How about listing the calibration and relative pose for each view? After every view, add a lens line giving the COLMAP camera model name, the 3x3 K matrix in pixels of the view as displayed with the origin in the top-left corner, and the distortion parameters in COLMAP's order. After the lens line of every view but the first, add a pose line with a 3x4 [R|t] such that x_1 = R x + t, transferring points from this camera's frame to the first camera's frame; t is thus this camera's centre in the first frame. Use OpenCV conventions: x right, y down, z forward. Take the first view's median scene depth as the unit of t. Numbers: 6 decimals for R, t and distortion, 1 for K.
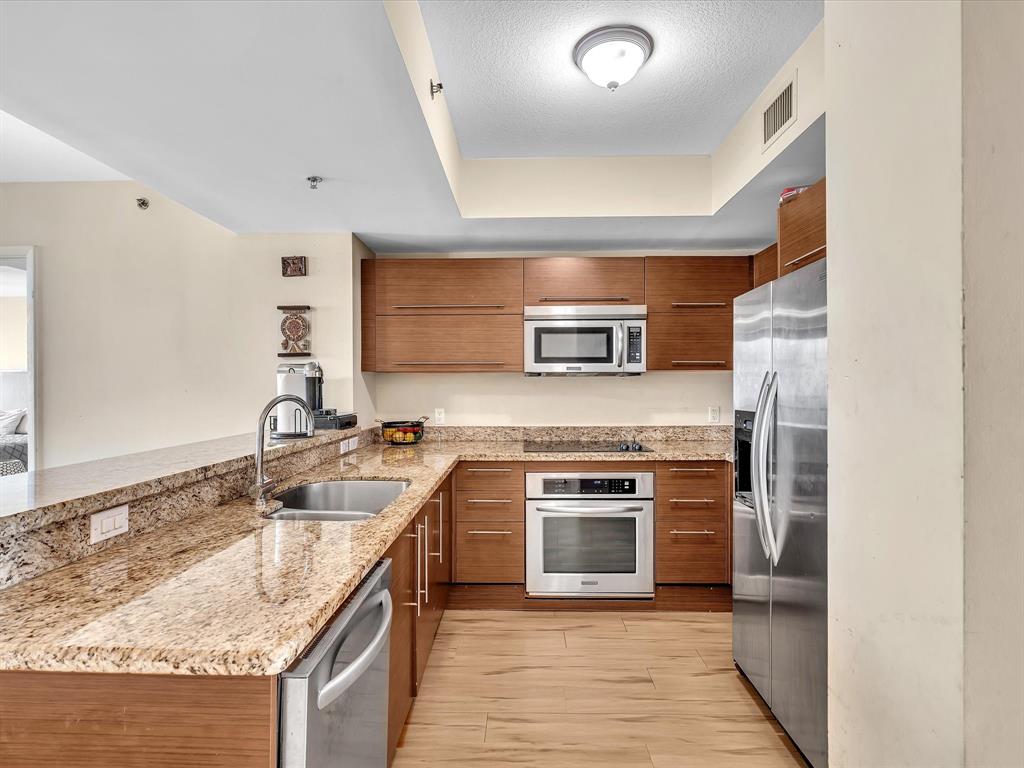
lens RADIAL K [[519.7, 0, 503.8], [0, 519.7, 394.5], [0, 0, 1]] dist [-0.014638, 0.007662]
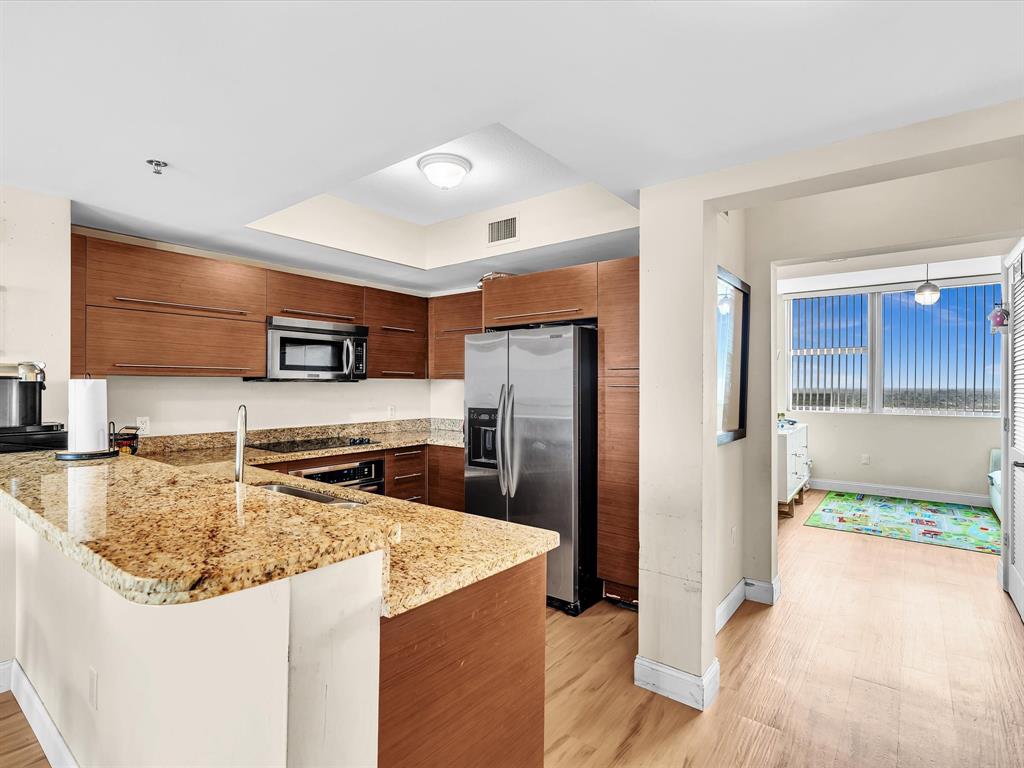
lens RADIAL K [[519.7, 0, 499.2], [0, 519.7, 397.8], [0, 0, 1]] dist [-0.014638, 0.007662]
pose [[0.604132, -0.013363, 0.796772, -0.557689], [0.006745, 0.999909, 0.011656, -0.013683], [-0.796855, -0.001668, 0.604168, -0.006026]]
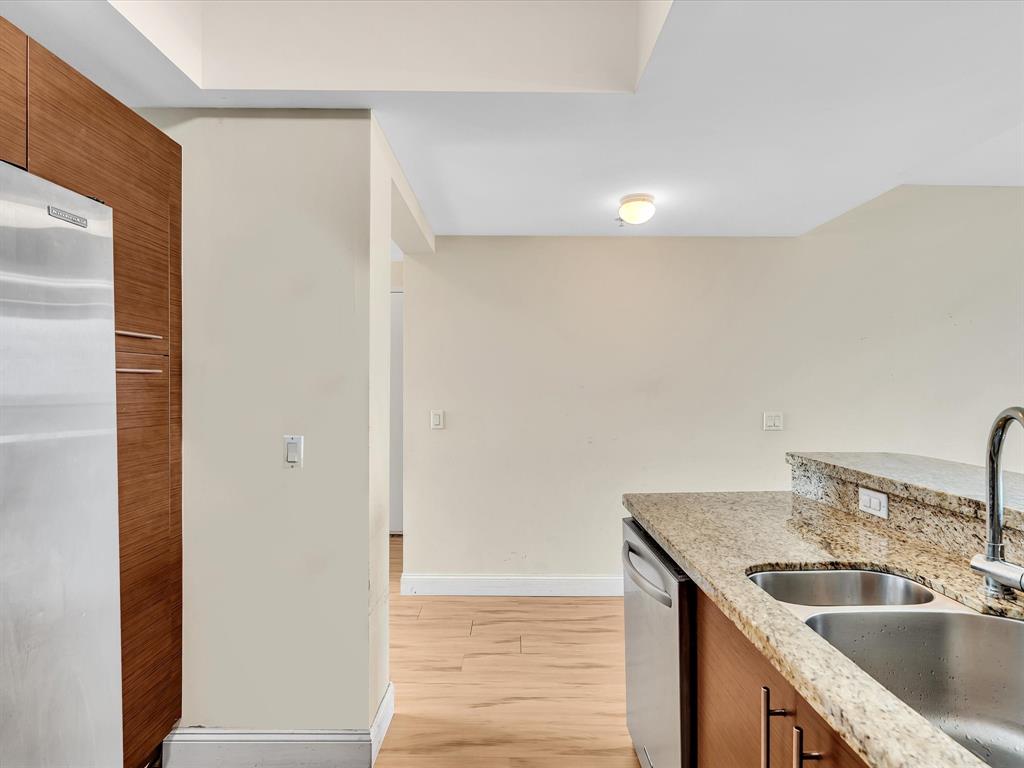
lens RADIAL K [[519.7, 0, 513.9], [0, 519.7, 389.1], [0, 0, 1]] dist [-0.014638, 0.007662]
pose [[-0.999071, -0.002444, -0.043016, 0.055044], [-0.003527, 0.999678, 0.025114, -0.018062], [0.042941, 0.025242, -0.998759, 0.898483]]
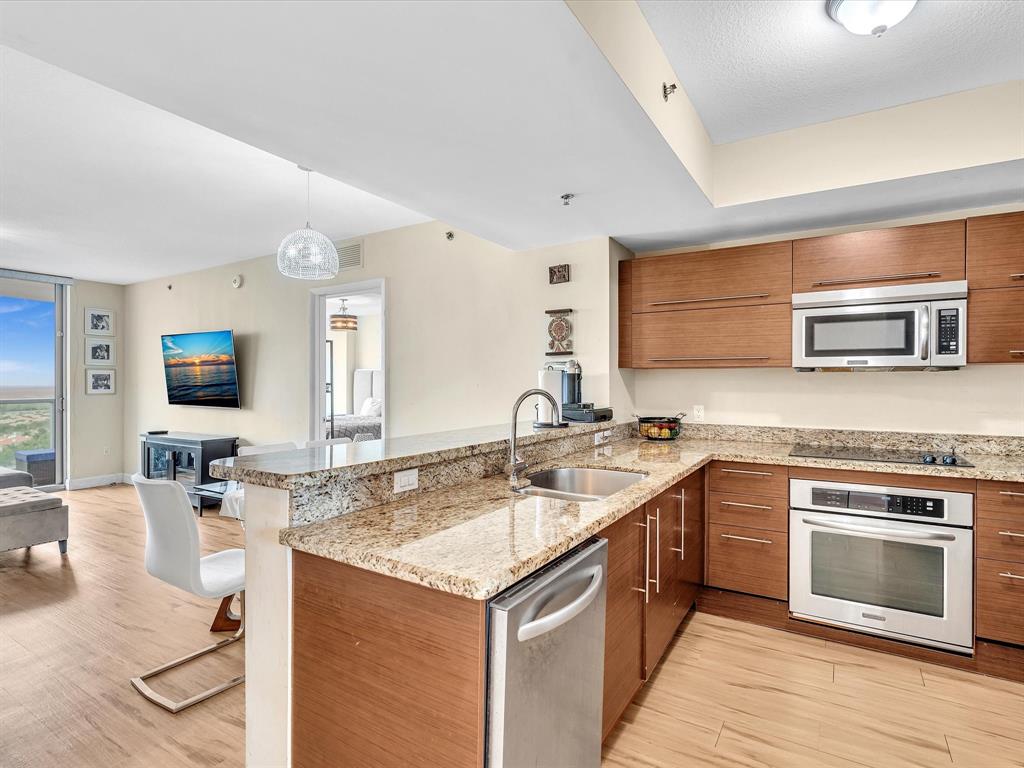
lens RADIAL K [[519.7, 0, 506.5], [0, 519.7, 394.0], [0, 0, 1]] dist [-0.014638, 0.007662]
pose [[0.863658, 0.016145, -0.503819, 0.068613], [-0.012791, 0.999867, 0.010116, 0.000389], [0.503916, -0.002292, 0.863750, -0.026520]]
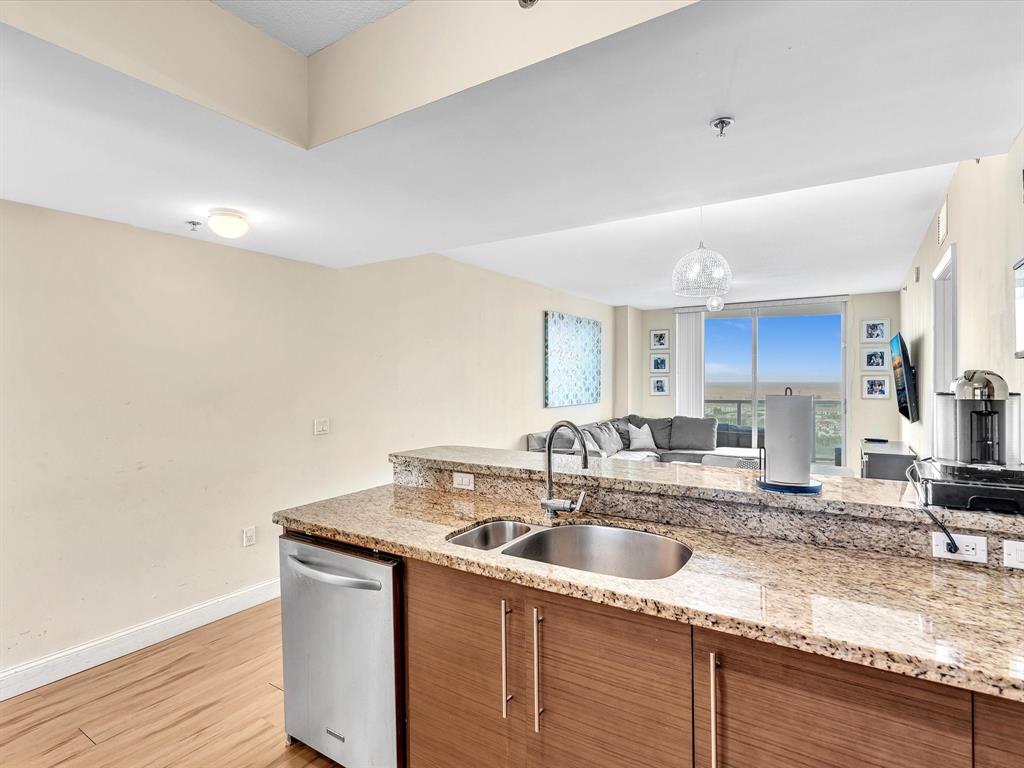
lens RADIAL K [[519.7, 0, 508.9], [0, 519.7, 383.5], [0, 0, 1]] dist [-0.014638, 0.007662]
pose [[-0.513573, 0.010643, -0.857980, 0.309704], [-0.007736, 0.999825, 0.017033, -0.054518], [0.858011, 0.015385, -0.513401, 0.865696]]
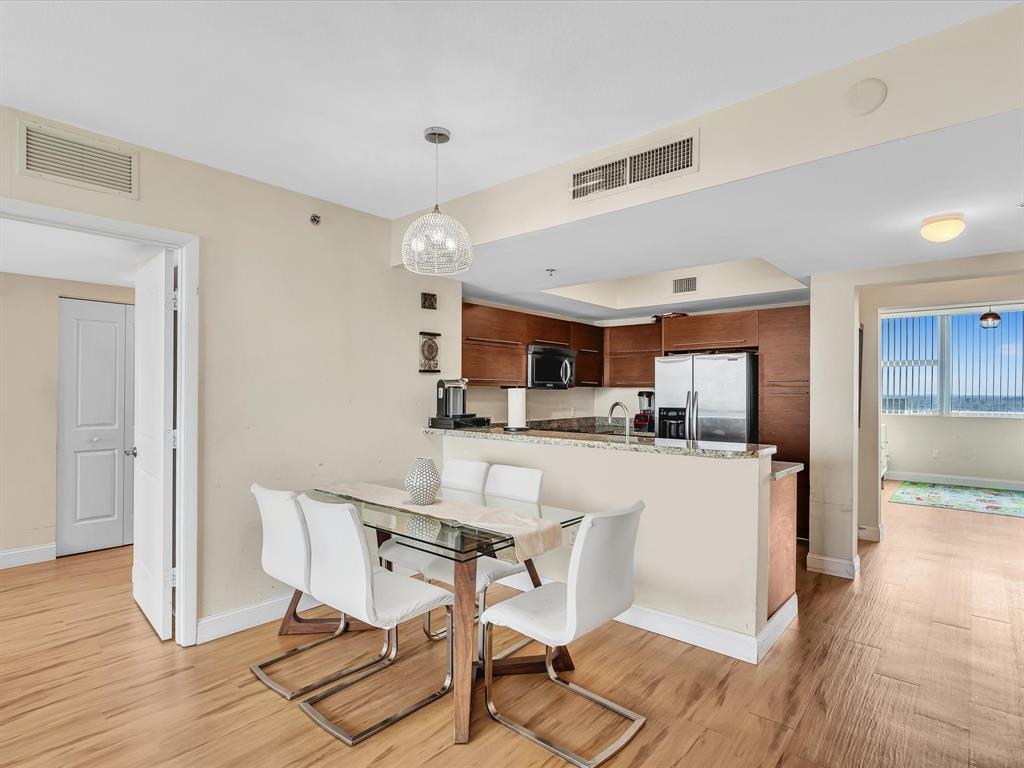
lens RADIAL K [[519.7, 0, 521.0], [0, 519.7, 402.8], [0, 0, 1]] dist [-0.014638, 0.007662]
pose [[0.640692, -0.009349, 0.767741, -1.295923], [0.006214, 0.999956, 0.006991, -0.007920], [-0.767772, 0.000292, 0.640723, 0.019665]]
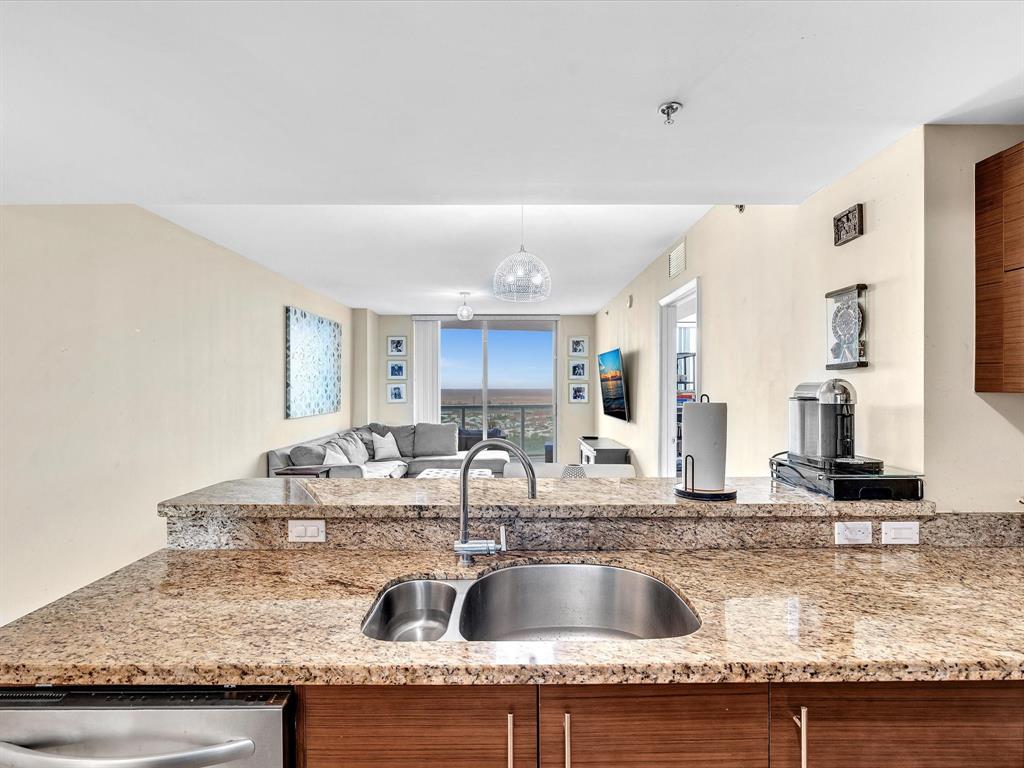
lens RADIAL K [[519.7, 0, 521.8], [0, 519.7, 387.0], [0, 0, 1]] dist [-0.014638, 0.007662]
pose [[0.031841, 0.004334, -0.999484, 0.224075], [-0.014254, 0.999891, 0.003882, -0.049967], [0.999391, 0.014123, 0.031899, 0.616291]]
